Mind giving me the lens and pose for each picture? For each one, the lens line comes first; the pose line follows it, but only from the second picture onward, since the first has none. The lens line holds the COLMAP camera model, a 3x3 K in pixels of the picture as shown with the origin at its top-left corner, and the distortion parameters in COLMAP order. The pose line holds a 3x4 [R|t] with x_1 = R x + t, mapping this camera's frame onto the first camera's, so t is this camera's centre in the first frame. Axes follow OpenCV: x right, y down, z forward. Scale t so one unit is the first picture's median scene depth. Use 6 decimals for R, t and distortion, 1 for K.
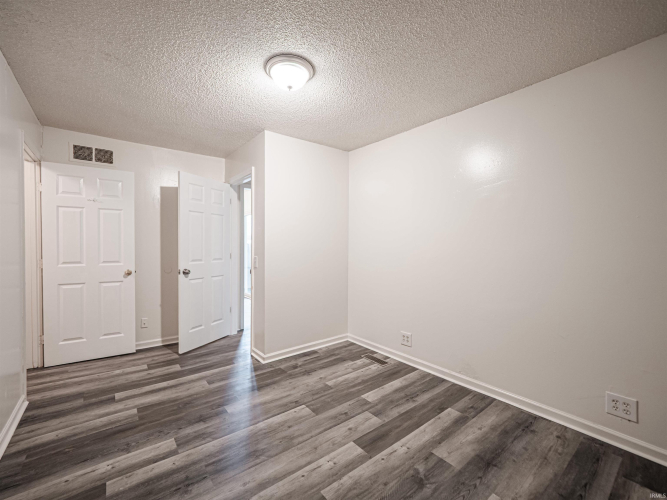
lens RADIAL K [[284.3, 0, 330.6], [0, 284.3, 252.2], [0, 0, 1]] dist [-0.008470, 0.000386]
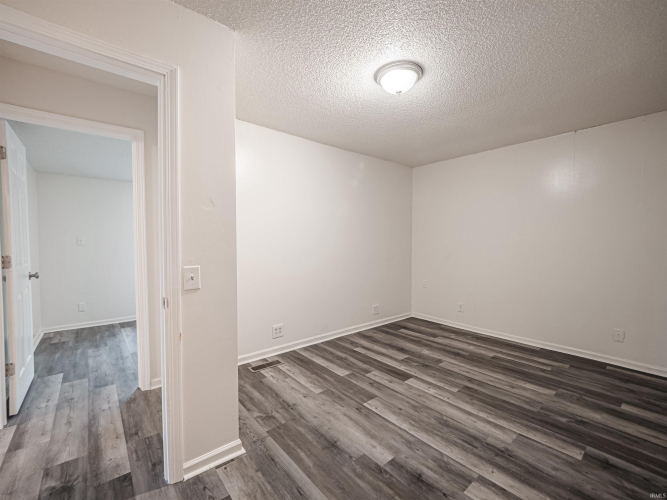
lens RADIAL K [[284.3, 0, 330.6], [0, 284.3, 252.2], [0, 0, 1]] dist [-0.008470, 0.000386]
pose [[-0.007965, -0.046675, 0.998878, -1.170887], [0.022927, 0.998639, 0.046846, -0.047629], [-0.999705, 0.023275, -0.006884, 1.221314]]
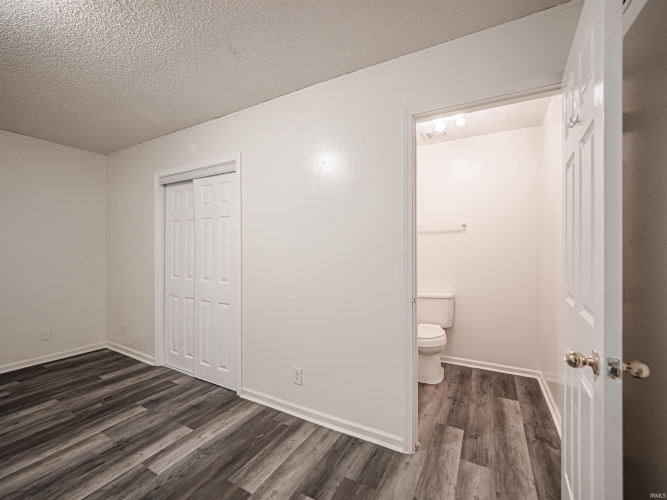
lens RADIAL K [[284.3, 0, 330.6], [0, 284.3, 252.2], [0, 0, 1]] dist [-0.008470, 0.000386]
pose [[-0.923522, -0.013389, -0.383312, -0.629253], [-0.020795, 0.999668, 0.015183, -0.034042], [0.382982, 0.021993, -0.923494, 1.770360]]
